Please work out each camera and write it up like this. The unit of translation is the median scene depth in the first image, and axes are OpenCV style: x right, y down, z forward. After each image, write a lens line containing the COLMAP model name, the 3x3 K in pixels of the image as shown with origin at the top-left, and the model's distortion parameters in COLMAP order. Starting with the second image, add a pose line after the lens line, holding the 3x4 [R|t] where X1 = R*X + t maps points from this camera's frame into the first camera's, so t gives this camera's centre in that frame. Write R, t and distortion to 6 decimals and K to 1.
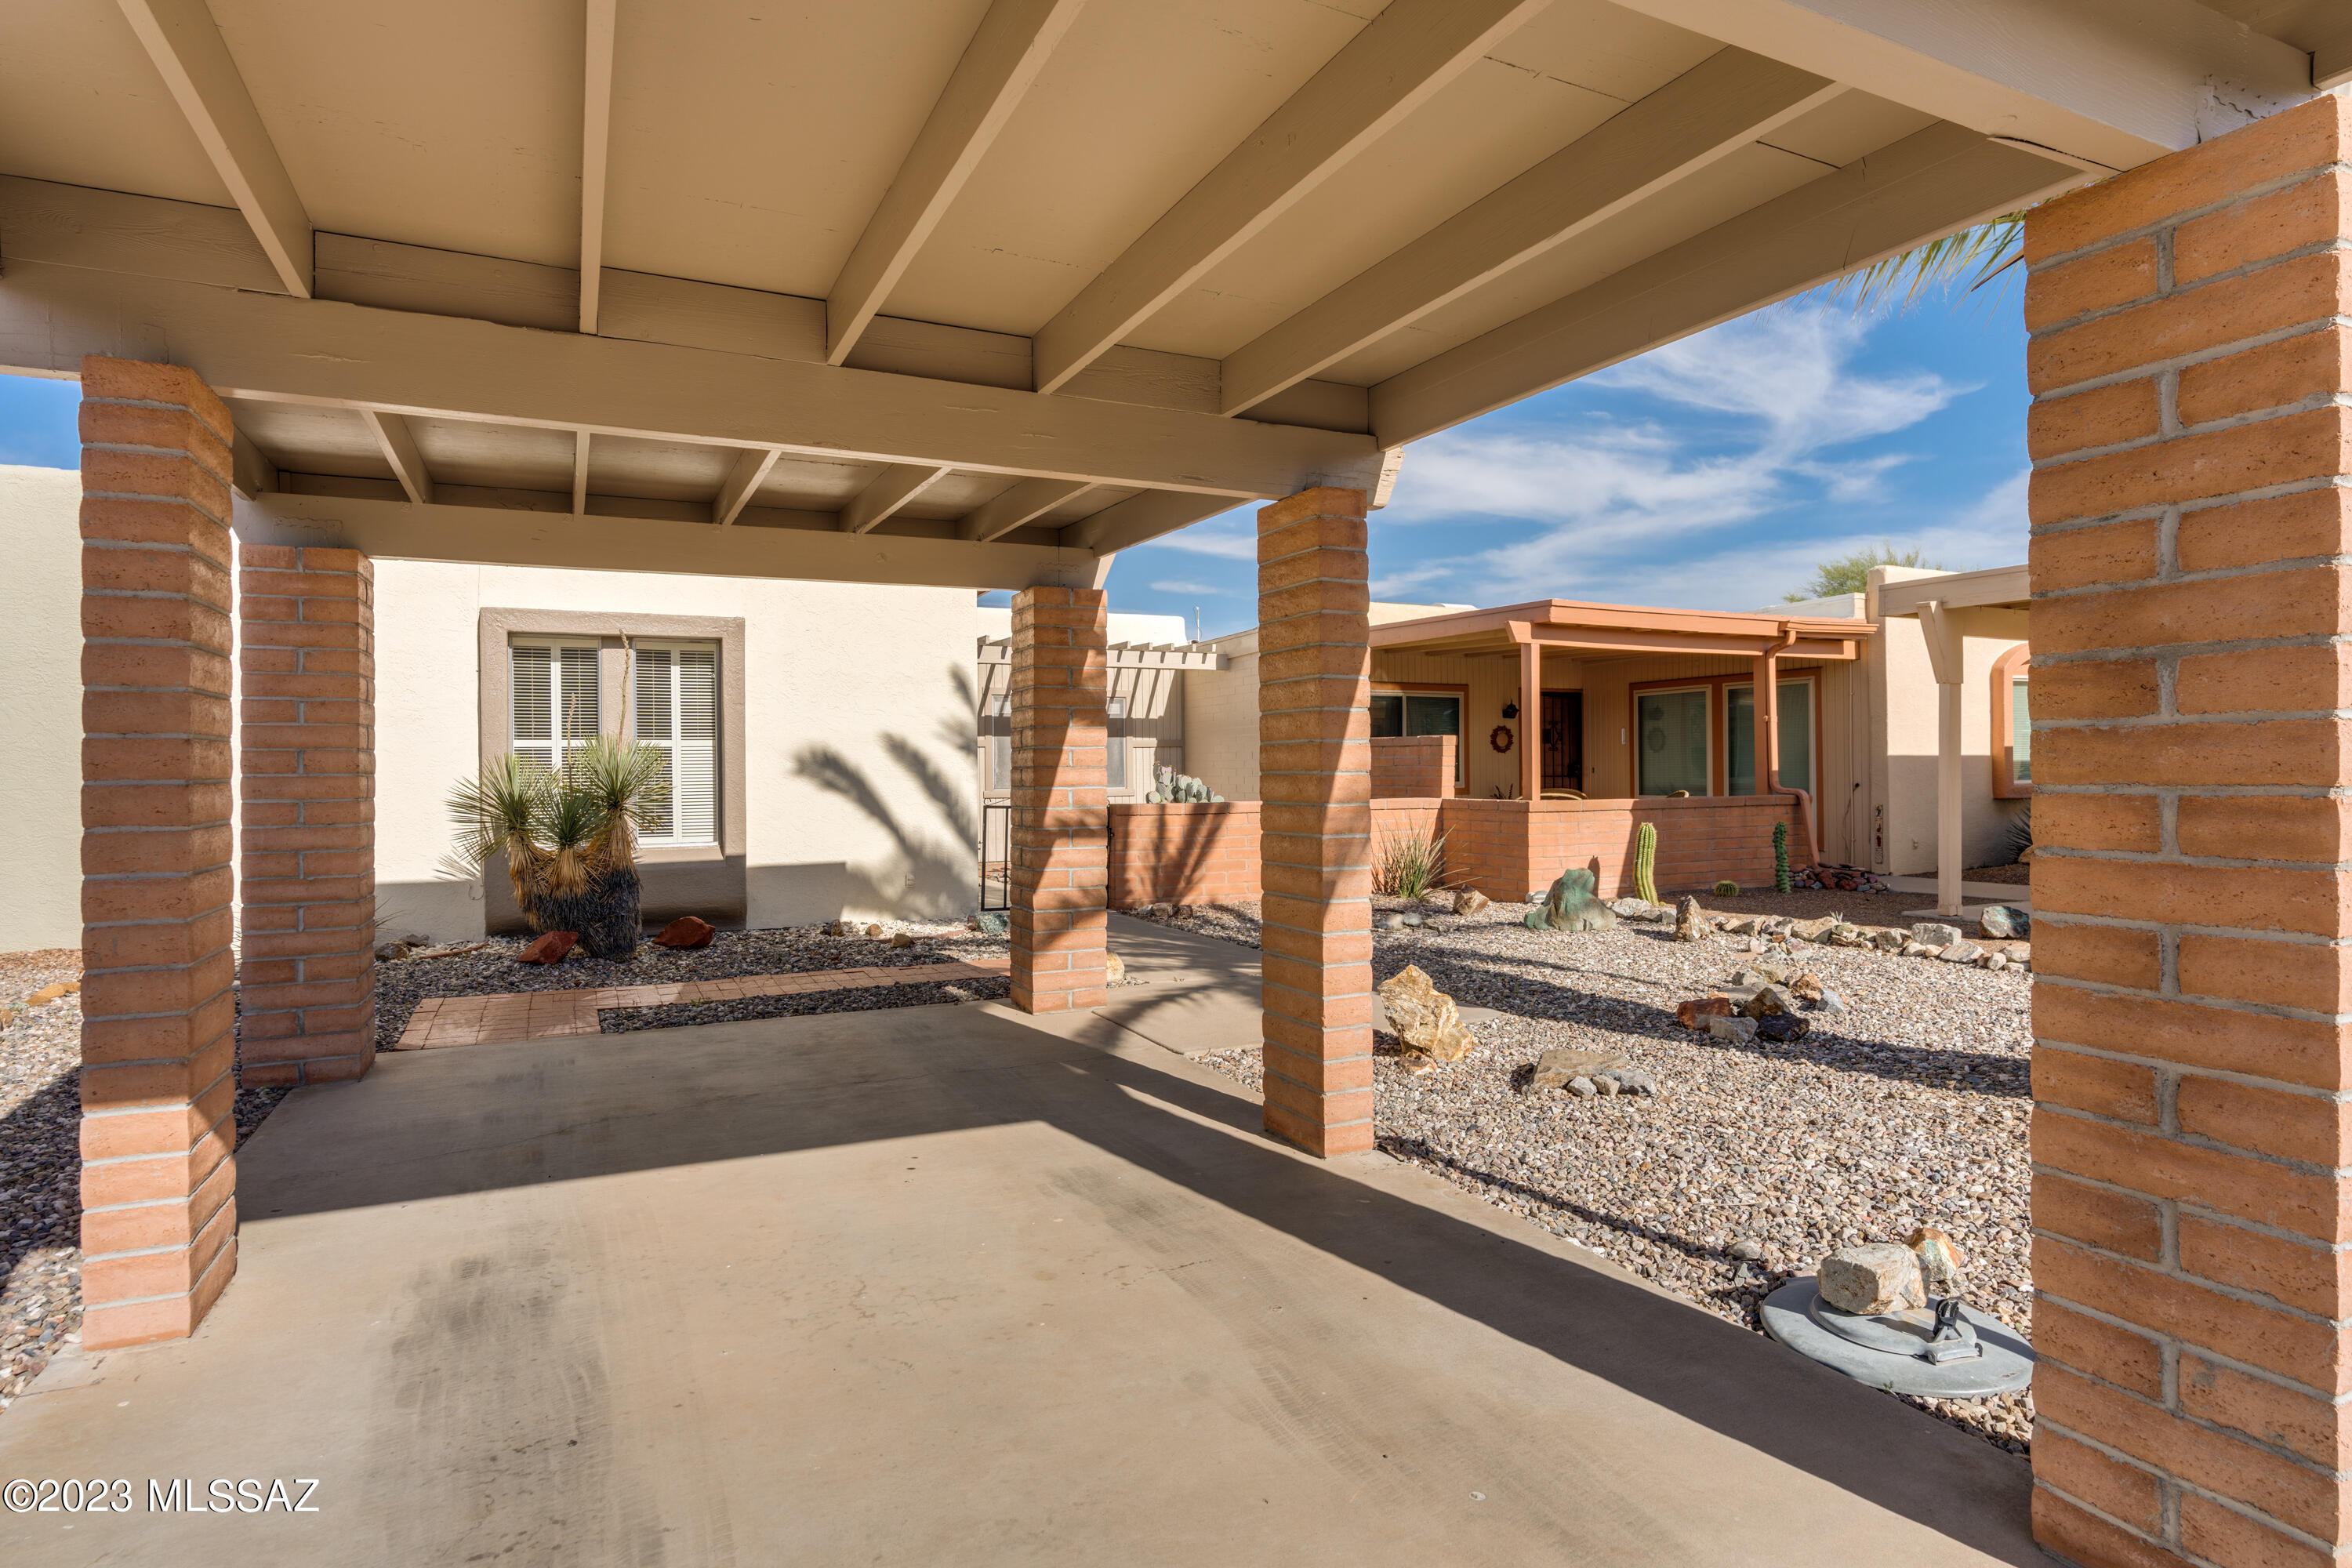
lens RADIAL K [[1238.5, 0, 1177.9], [0, 1238.5, 773.8], [0, 0, 1]] dist [-0.002513, -0.000054]
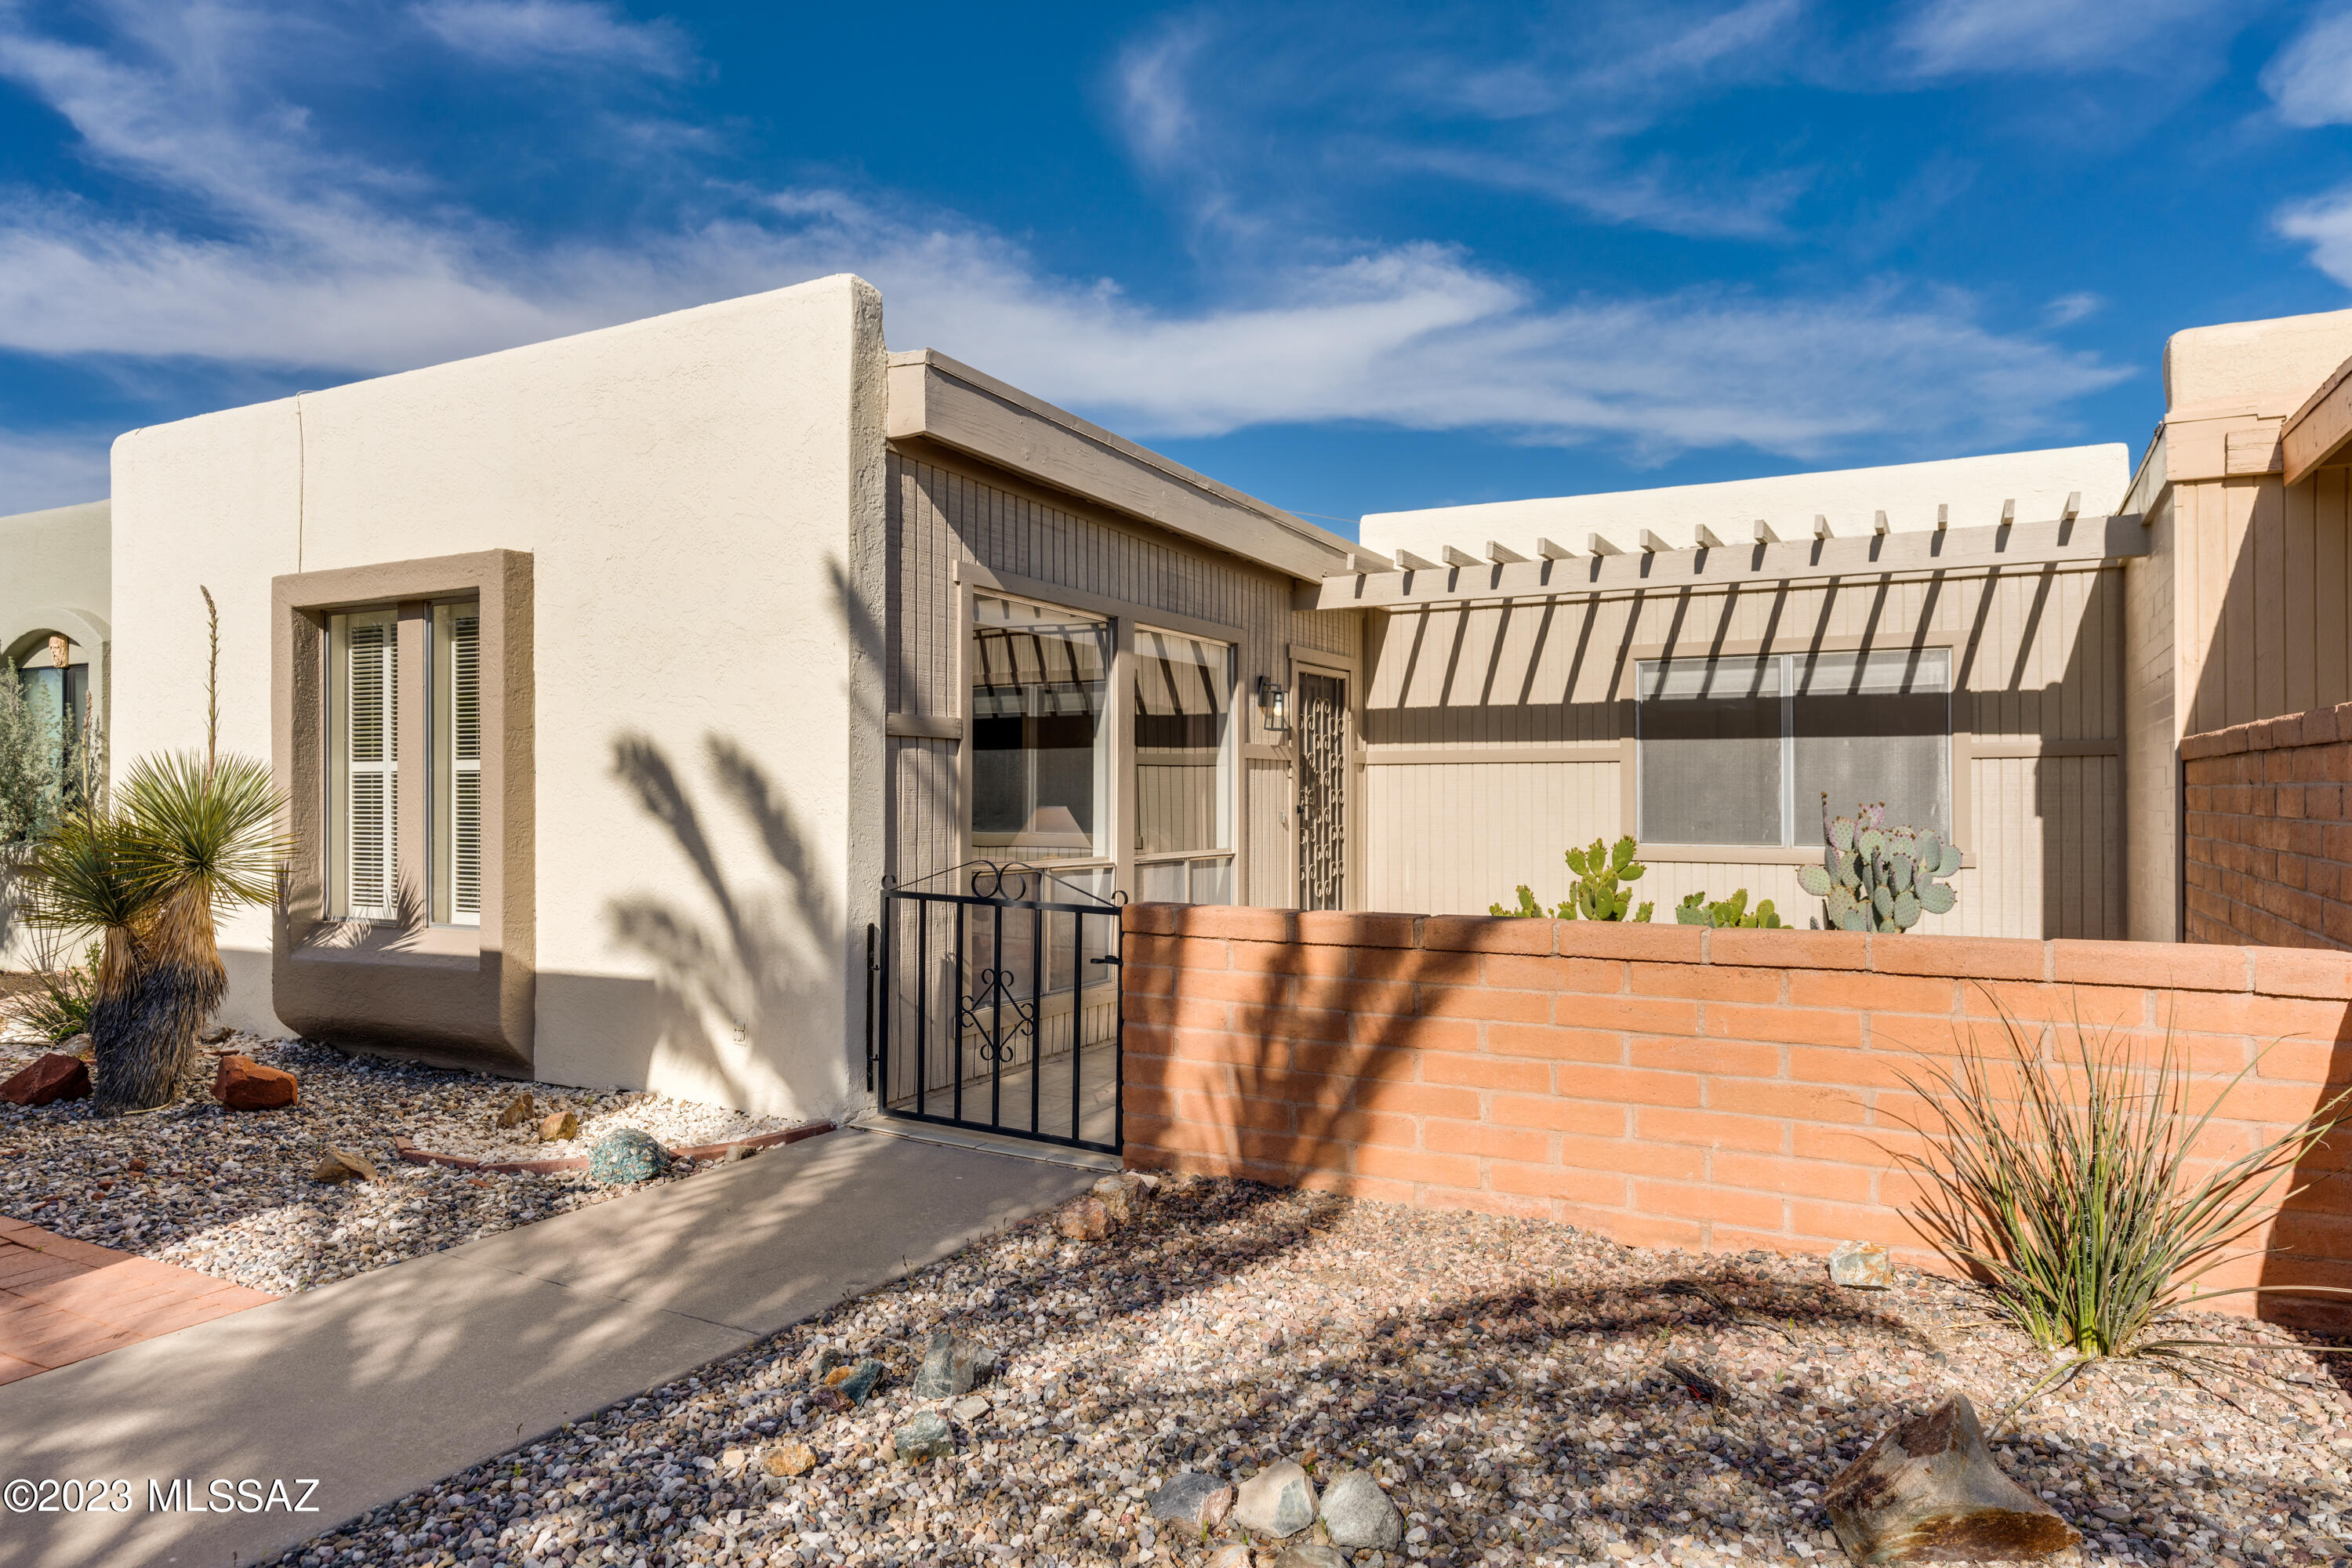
lens RADIAL K [[1468.8, 0, 1185.1], [0, 1468.8, 770.8], [0, 0, 1]] dist [-0.000864, -0.001223]
pose [[0.597792, -0.008899, -0.801602, 0.381491], [-0.006555, 0.999851, -0.015988, -0.011590], [0.801625, 0.014812, 0.597644, 0.828257]]
